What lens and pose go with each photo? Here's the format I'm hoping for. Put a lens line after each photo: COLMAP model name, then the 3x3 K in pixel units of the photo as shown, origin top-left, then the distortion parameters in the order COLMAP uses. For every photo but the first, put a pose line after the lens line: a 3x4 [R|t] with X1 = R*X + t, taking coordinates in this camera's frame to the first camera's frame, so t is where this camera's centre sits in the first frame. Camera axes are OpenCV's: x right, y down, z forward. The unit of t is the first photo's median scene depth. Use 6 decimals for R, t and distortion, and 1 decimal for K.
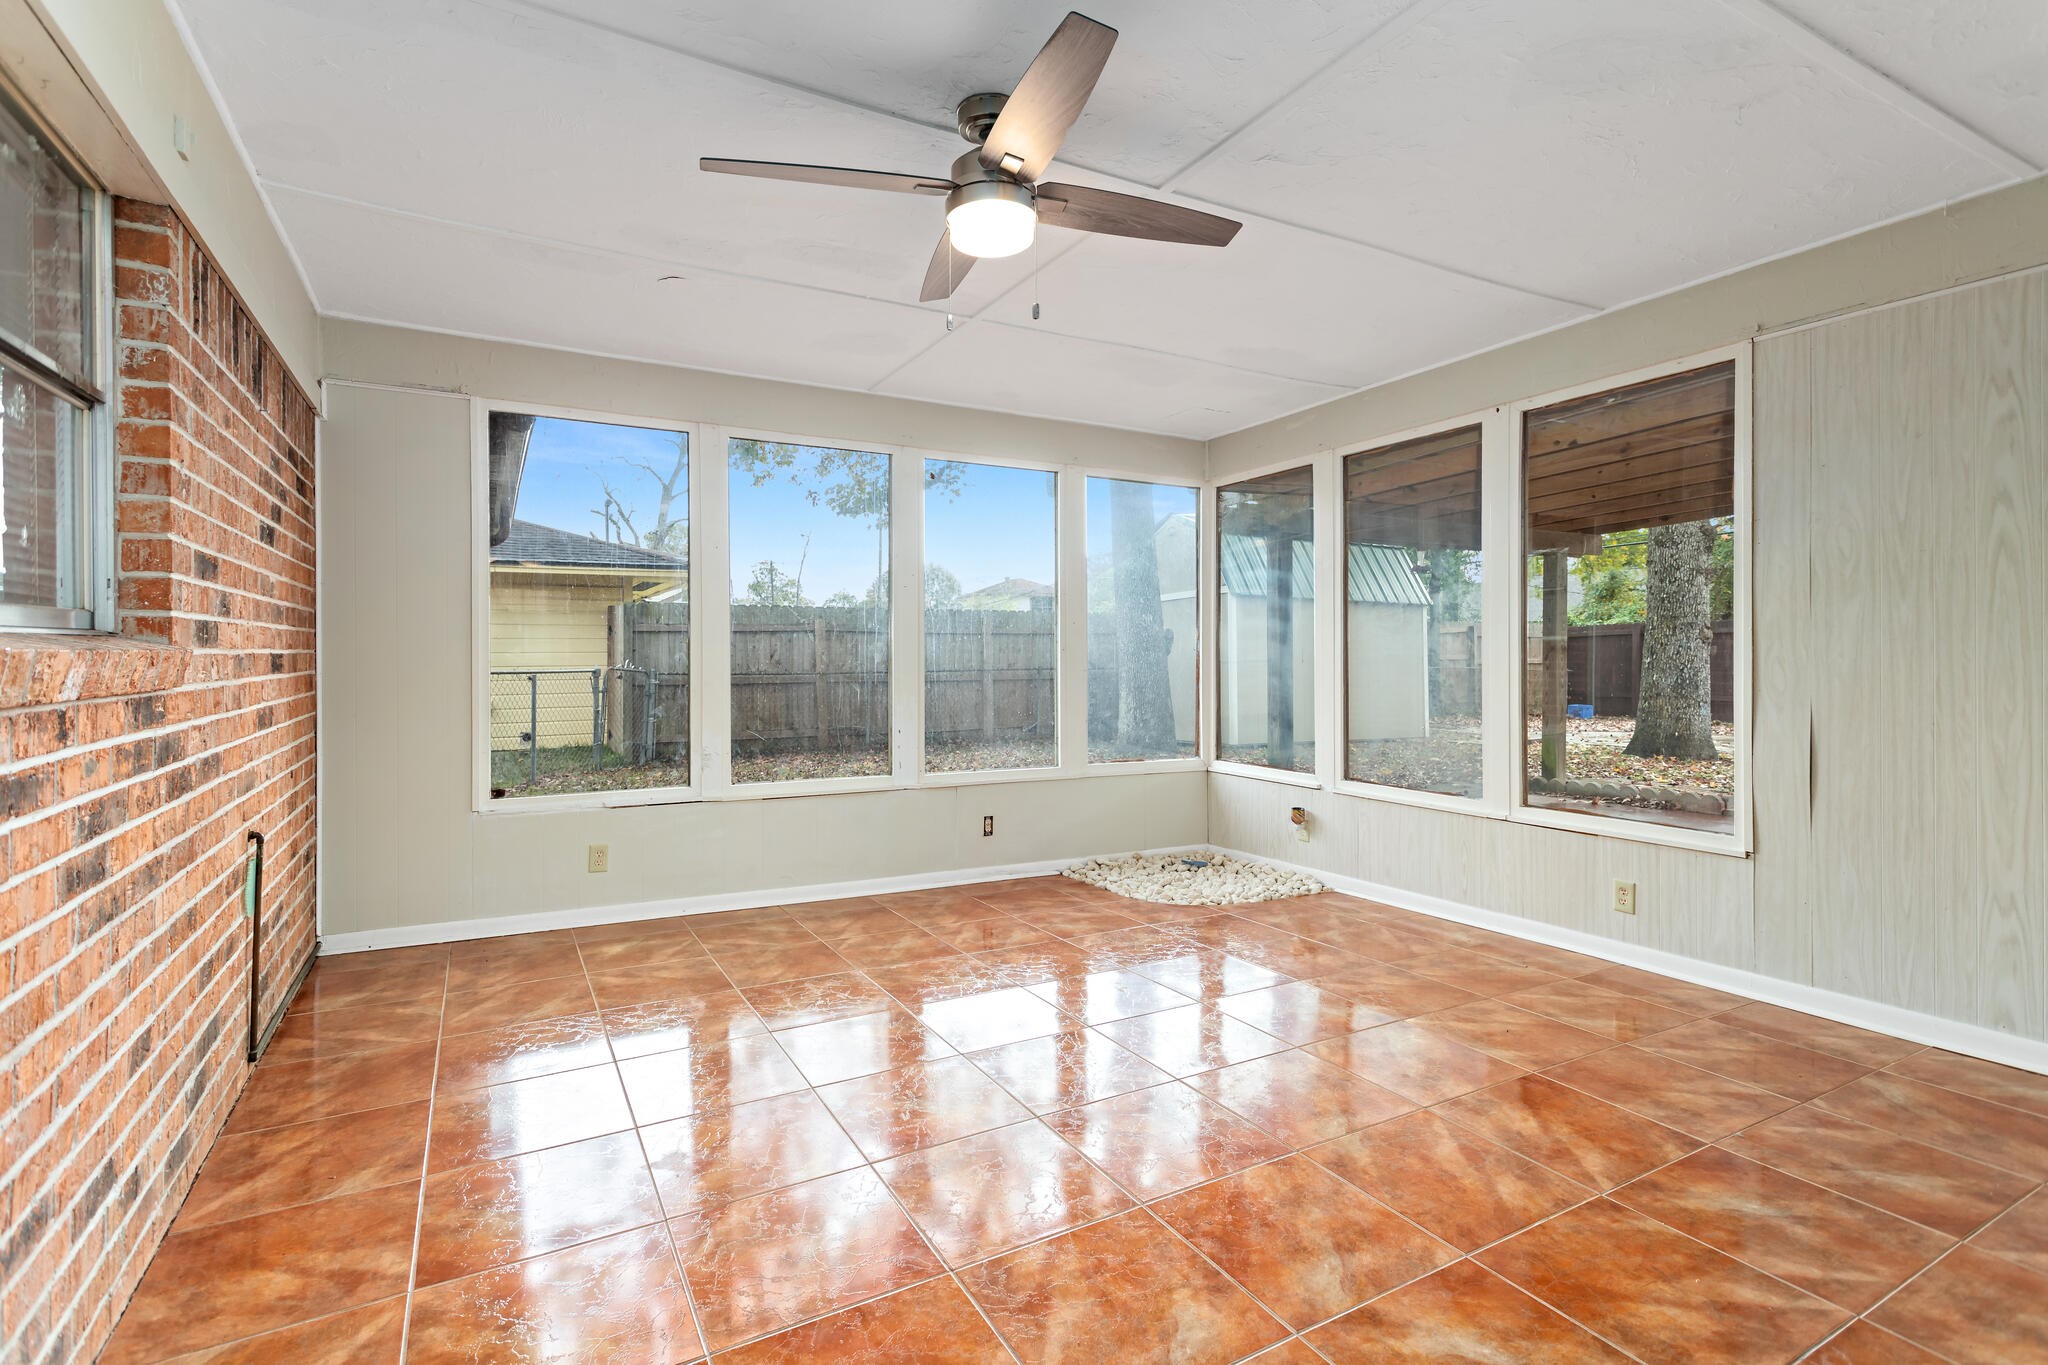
lens RADIAL K [[973.5, 0, 1015.3], [0, 973.5, 642.5], [0, 0, 1]] dist [-0.001006, -0.001208]
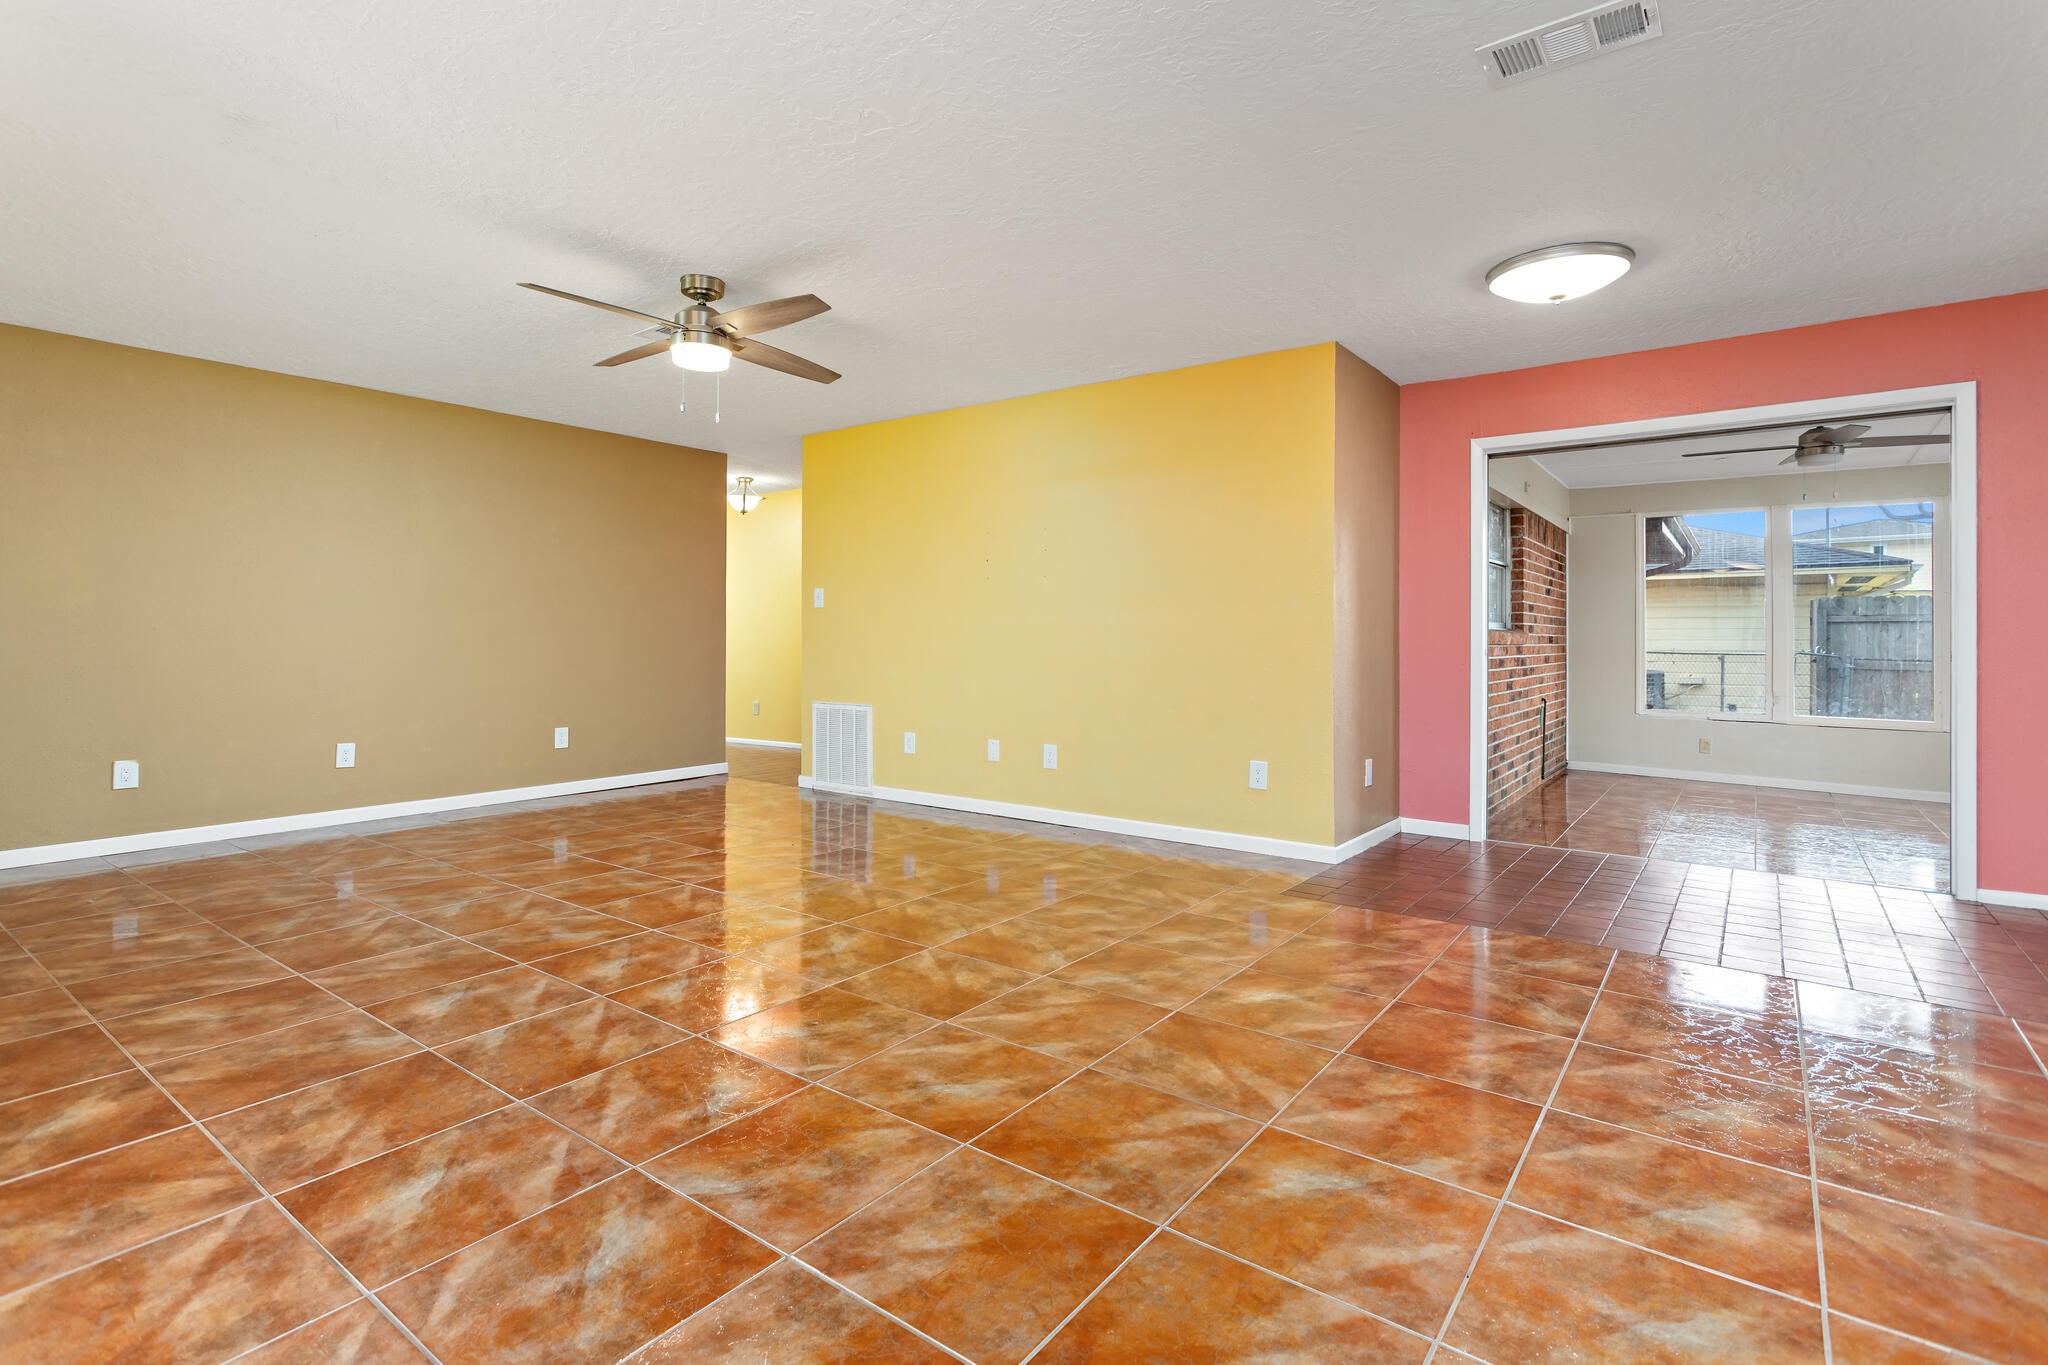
lens RADIAL K [[973.5, 0, 1015.3], [0, 973.5, 642.5], [0, 0, 1]] dist [-0.001006, -0.001208]
pose [[0.408205, 0.009559, -0.912840, 1.042921], [0.000701, 0.999942, 0.010785, -0.000701], [0.912890, -0.005043, 0.408174, -1.384219]]
